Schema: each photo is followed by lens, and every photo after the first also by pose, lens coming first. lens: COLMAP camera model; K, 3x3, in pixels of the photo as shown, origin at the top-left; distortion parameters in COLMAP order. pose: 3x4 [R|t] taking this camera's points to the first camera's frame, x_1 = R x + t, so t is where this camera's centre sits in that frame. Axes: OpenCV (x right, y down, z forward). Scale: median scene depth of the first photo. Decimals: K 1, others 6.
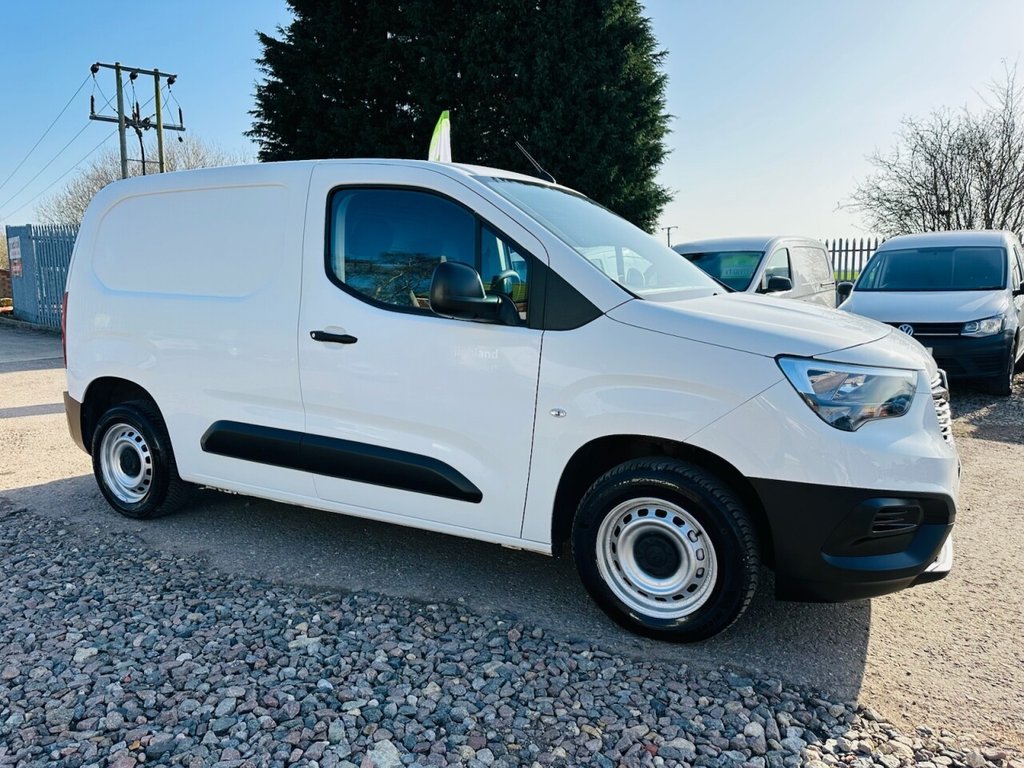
lens RADIAL K [[720.9, 0, 508.3], [0, 720.9, 383.4], [0, 0, 1]] dist [0.032800, -0.040515]
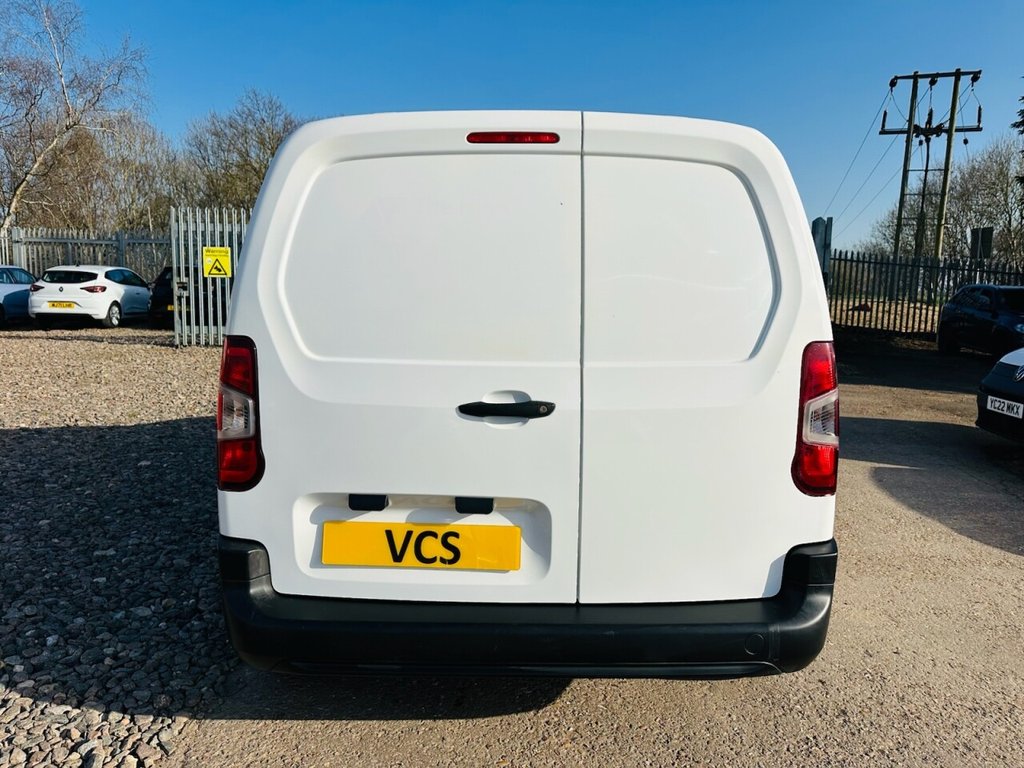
lens RADIAL K [[720.9, 0, 509.0], [0, 720.9, 380.2], [0, 0, 1]] dist [0.032800, -0.040515]
pose [[0.497735, 0.131259, -0.857339, 0.141460], [-0.149141, 0.986711, 0.064481, -0.024916], [0.854410, 0.095770, 0.510697, 0.131283]]
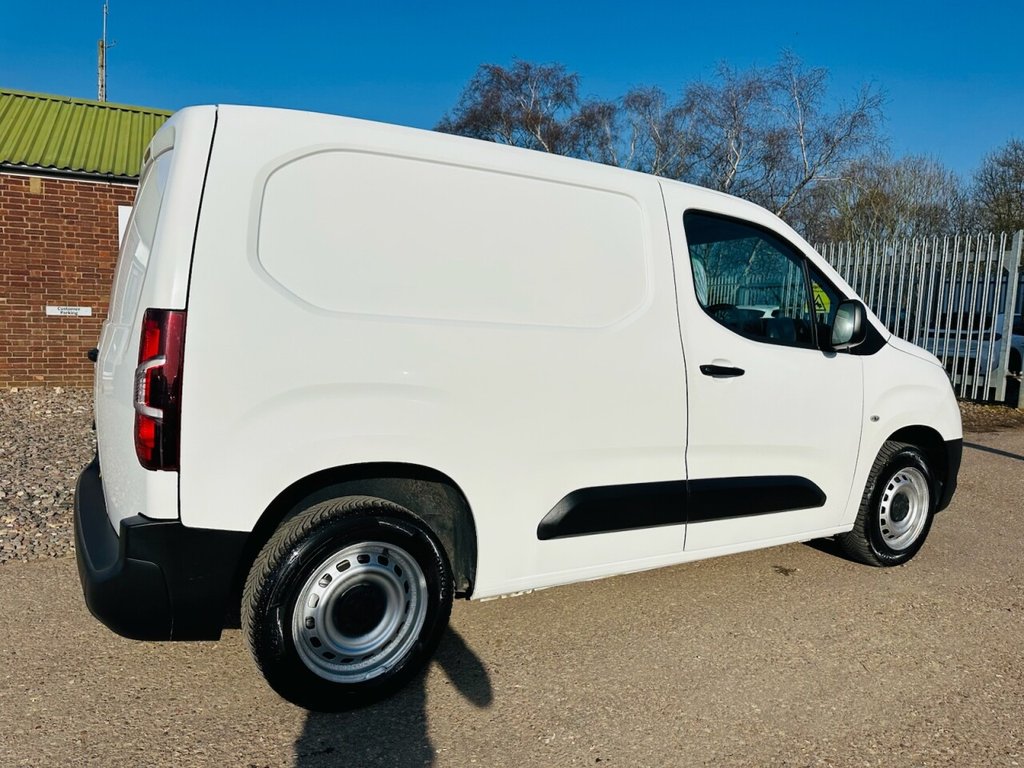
lens RADIAL K [[720.9, 0, 508.1], [0, 720.9, 382.1], [0, 0, 1]] dist [0.032800, -0.040515]
pose [[-0.479933, 0.079278, -0.873716, 0.139742], [-0.158817, 0.971603, 0.175399, -0.048557], [0.862810, 0.222941, -0.453713, 0.334413]]
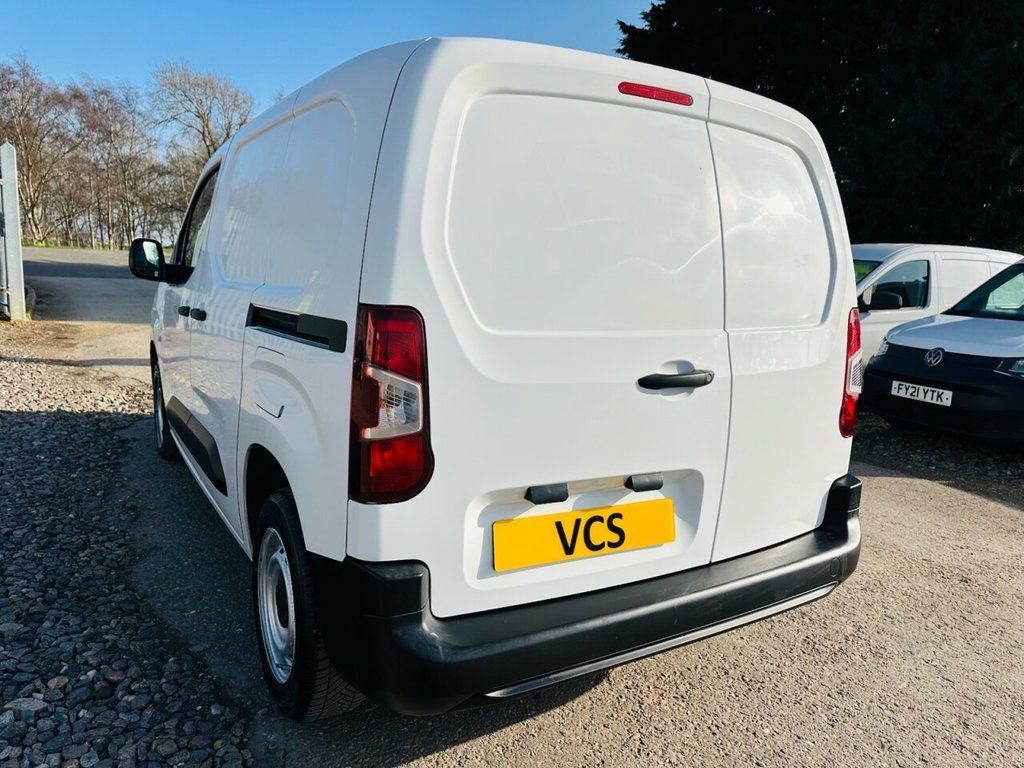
lens RADIAL K [[720.9, 0, 510.4], [0, 720.9, 381.7], [0, 0, 1]] dist [0.032800, -0.040515]
pose [[0.871320, 0.132189, -0.472575, 0.076212], [-0.129834, 0.990816, 0.037769, -0.013846], [0.473228, 0.028448, 0.880481, 0.081330]]
